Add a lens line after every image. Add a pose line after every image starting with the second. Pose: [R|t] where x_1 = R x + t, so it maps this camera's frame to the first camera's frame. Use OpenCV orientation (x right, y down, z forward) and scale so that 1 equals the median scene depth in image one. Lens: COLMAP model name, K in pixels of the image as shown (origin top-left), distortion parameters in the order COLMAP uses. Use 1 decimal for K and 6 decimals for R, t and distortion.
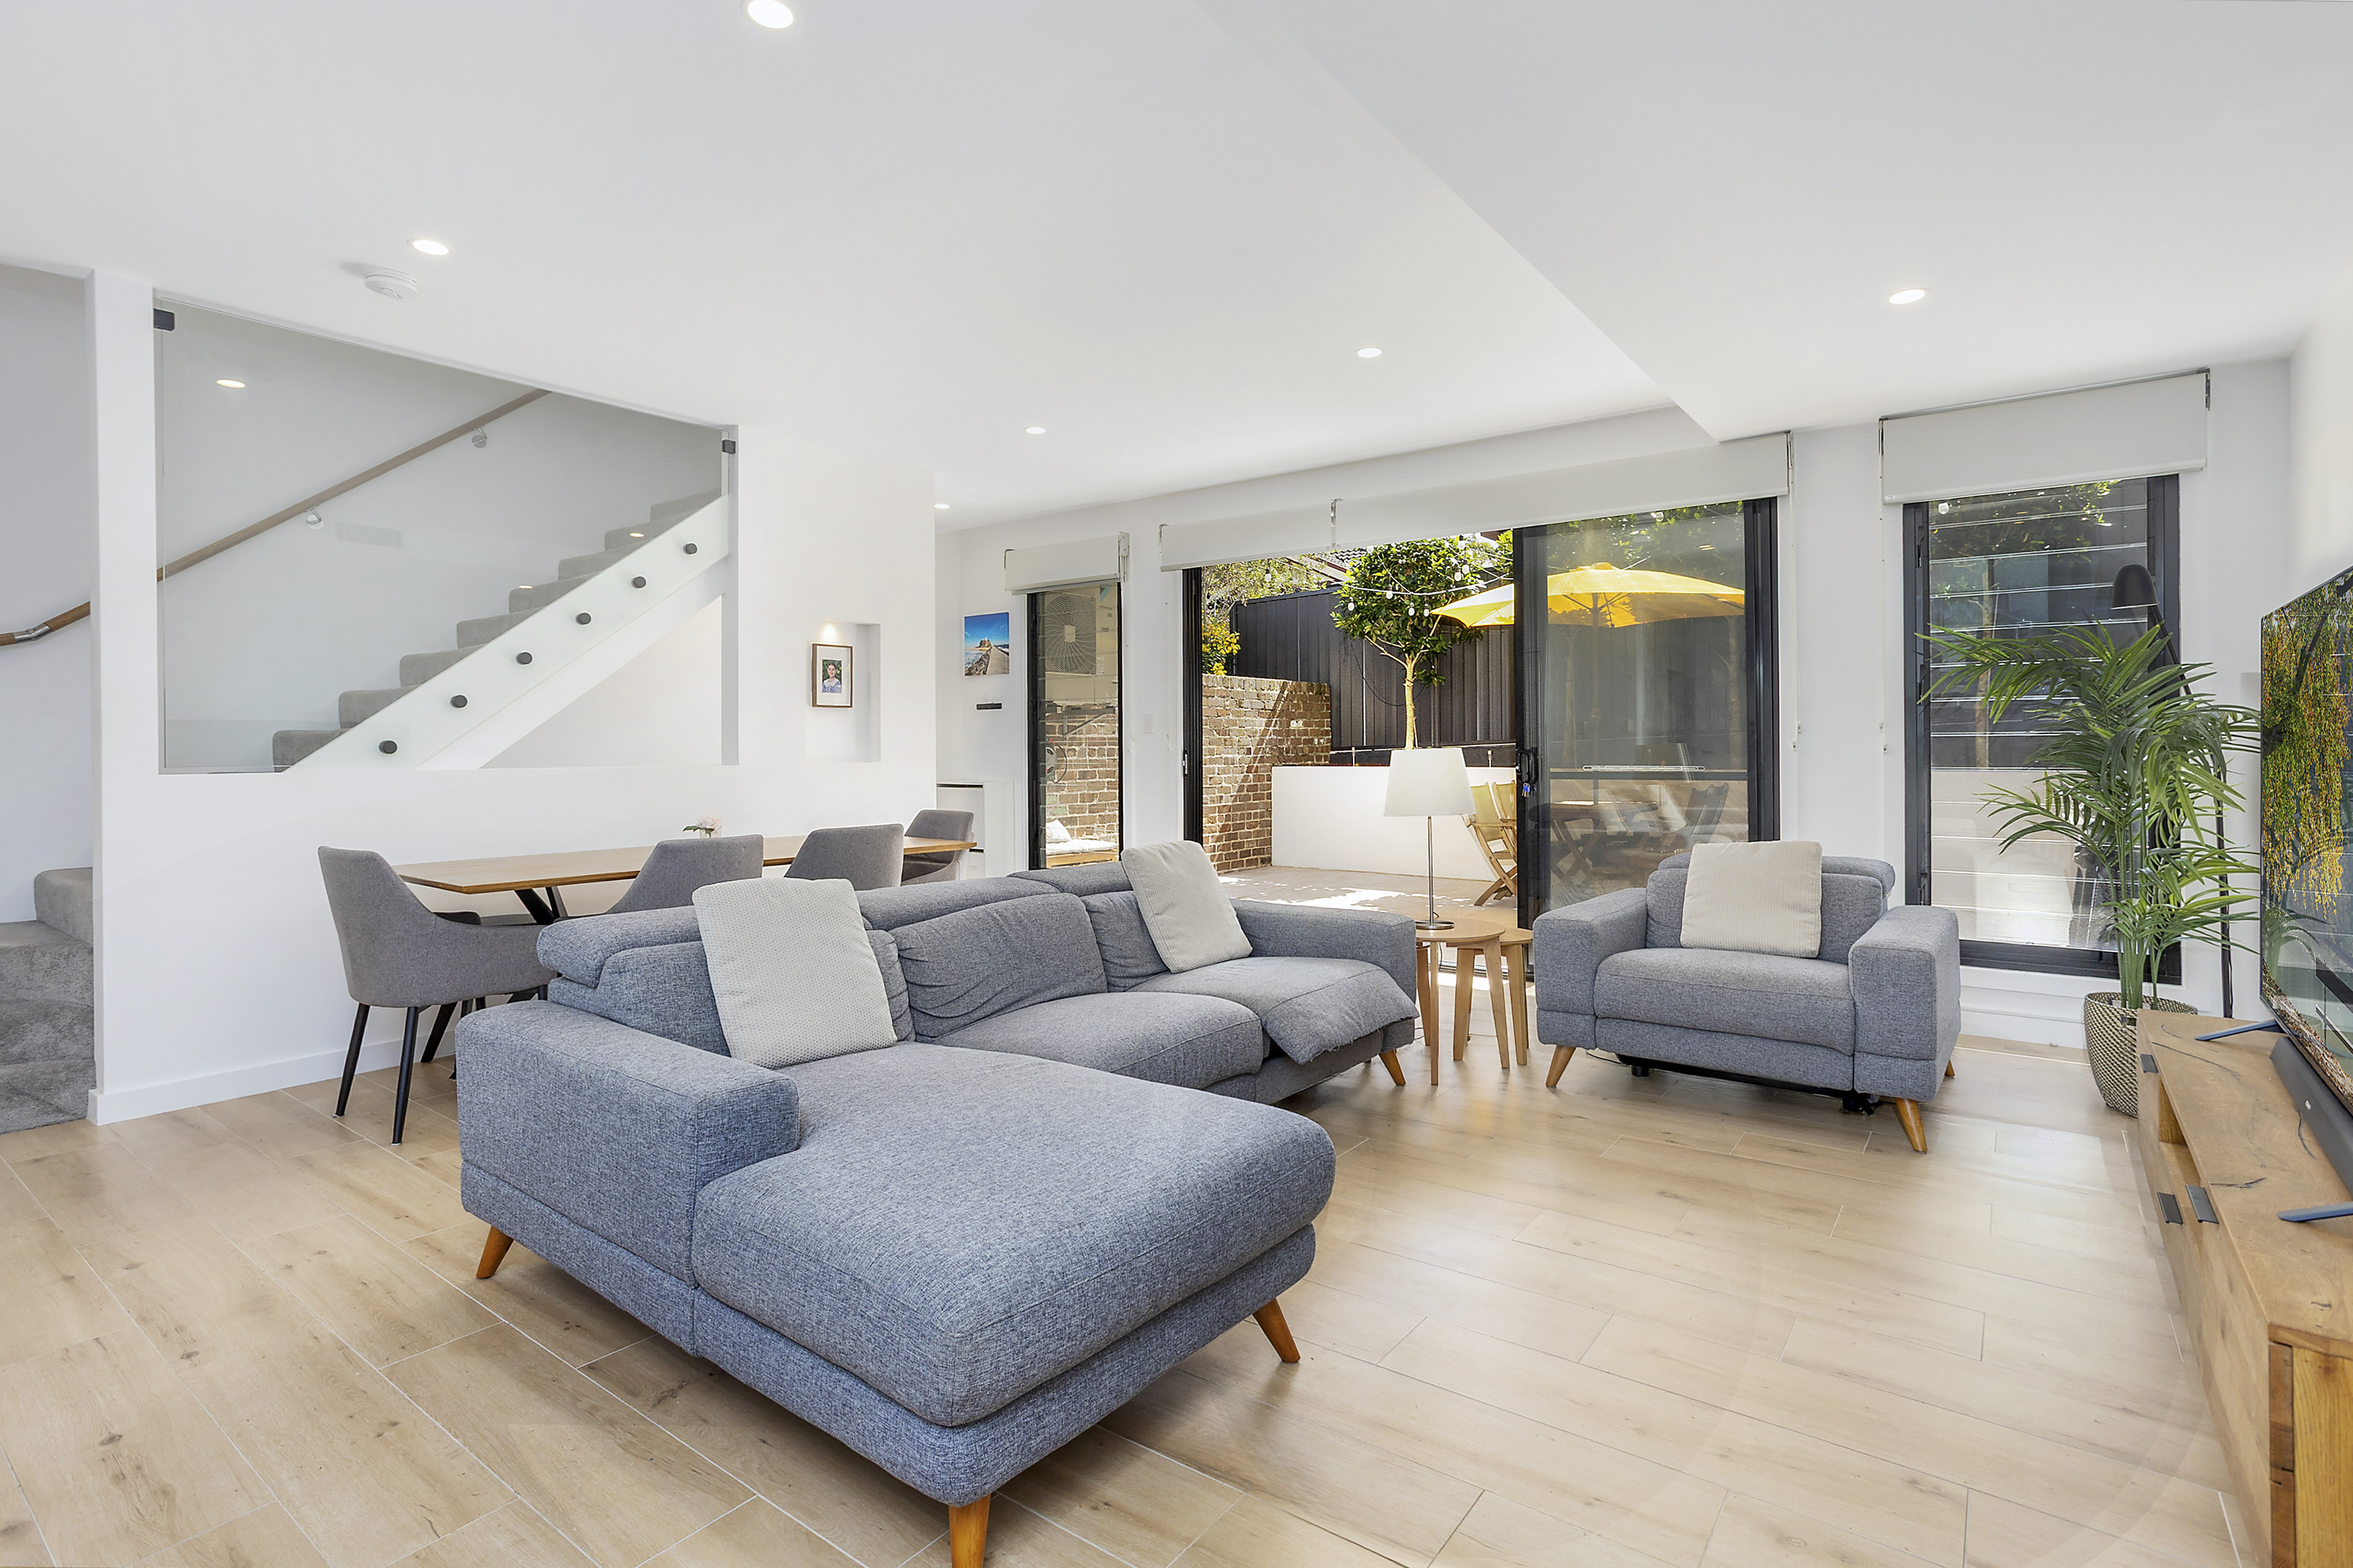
lens RADIAL K [[1129.0, 0, 1191.1], [0, 1129.0, 769.4], [0, 0, 1]] dist [-0.025546, 0.000961]
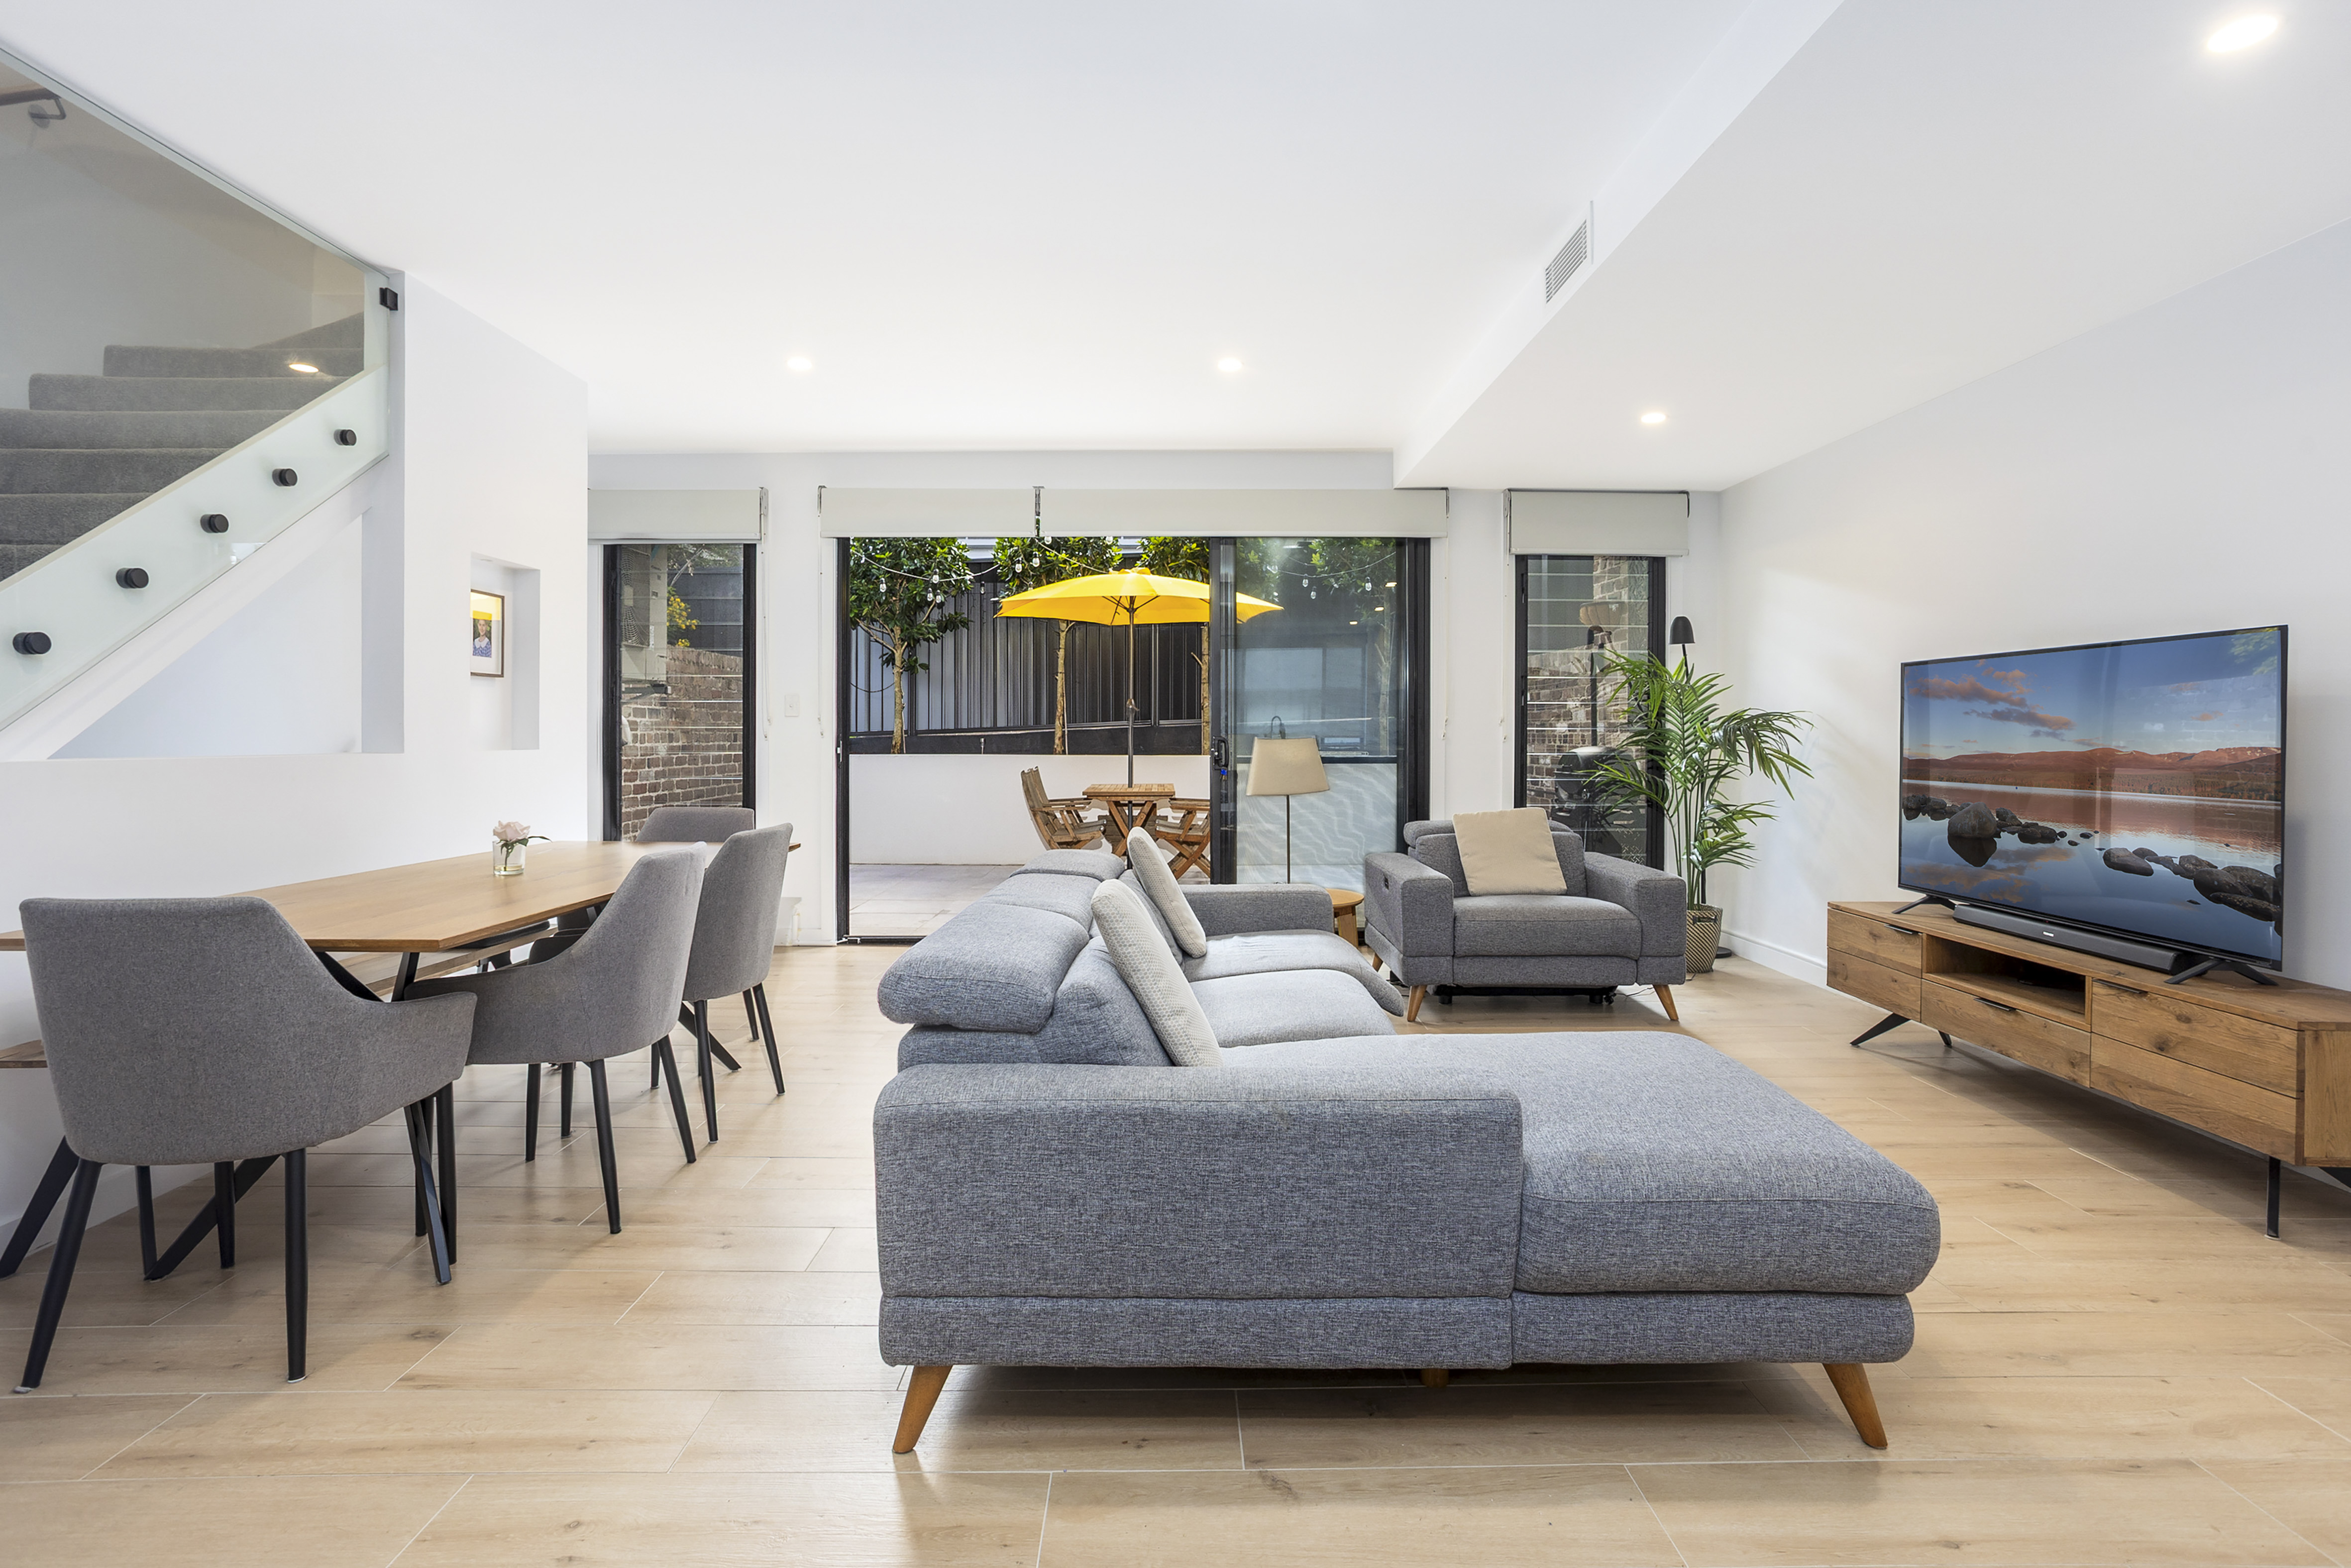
lens RADIAL K [[1128.0, 0, 1191.4], [0, 1128.0, 773.5], [0, 0, 1]] dist [-0.025546, 0.000961]
pose [[0.797330, -0.013624, 0.603390, -0.482057], [0.006414, 0.999880, 0.014100, 0.001981], [-0.603510, -0.007372, 0.797321, 0.160116]]
